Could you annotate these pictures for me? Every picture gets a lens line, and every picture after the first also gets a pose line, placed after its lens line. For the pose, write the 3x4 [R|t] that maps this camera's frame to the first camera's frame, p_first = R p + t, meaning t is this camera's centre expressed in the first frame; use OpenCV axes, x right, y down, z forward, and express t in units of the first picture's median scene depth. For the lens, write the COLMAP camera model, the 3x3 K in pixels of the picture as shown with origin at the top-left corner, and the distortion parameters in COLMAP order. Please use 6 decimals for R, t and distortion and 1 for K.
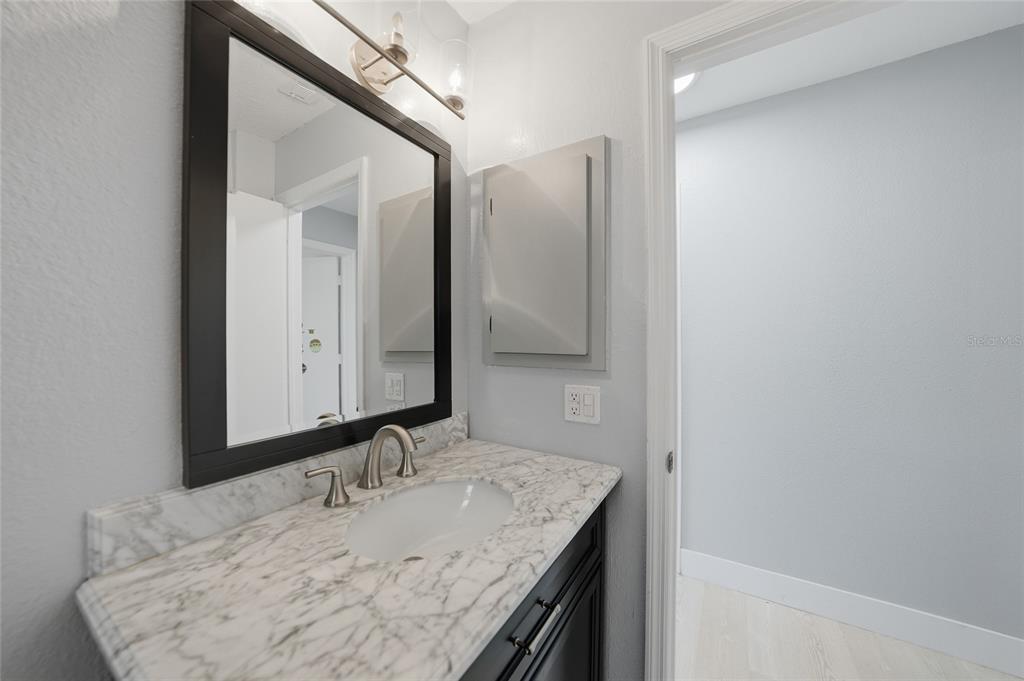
lens RADIAL K [[357.5, 0, 518.1], [0, 357.5, 341.9], [0, 0, 1]] dist [-0.016474, 0.001465]
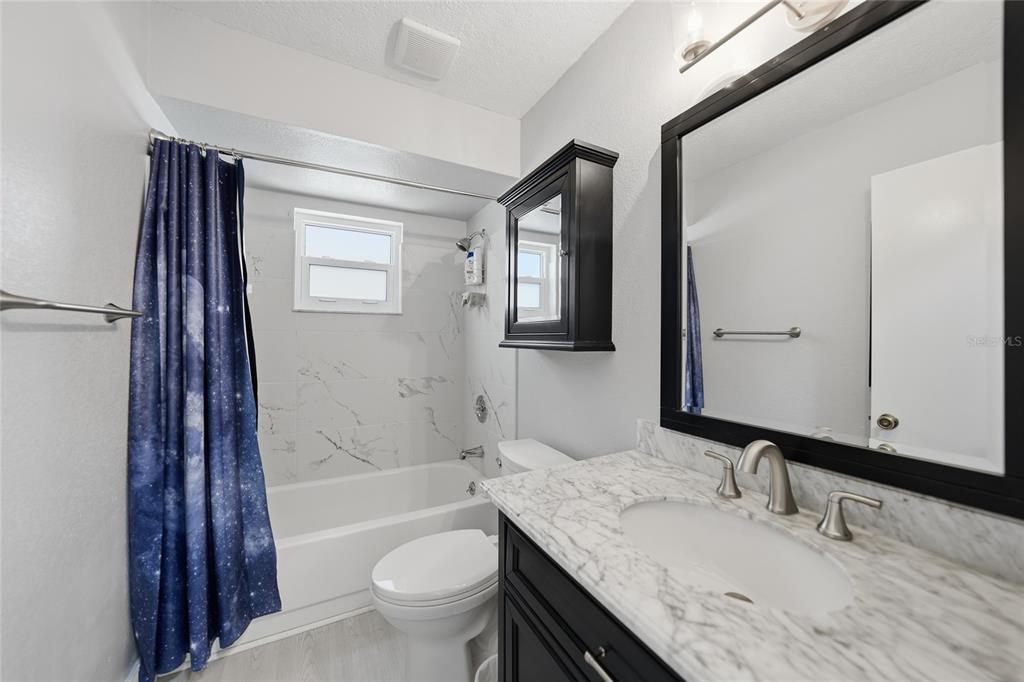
lens RADIAL K [[357.5, 0, 508.8], [0, 357.5, 344.7], [0, 0, 1]] dist [-0.016474, 0.001465]
pose [[-0.511553, 0.008792, -0.859207, 0.935298], [-0.016346, 0.999667, 0.019961, -0.006066], [0.859096, 0.024255, -0.511239, 1.231930]]
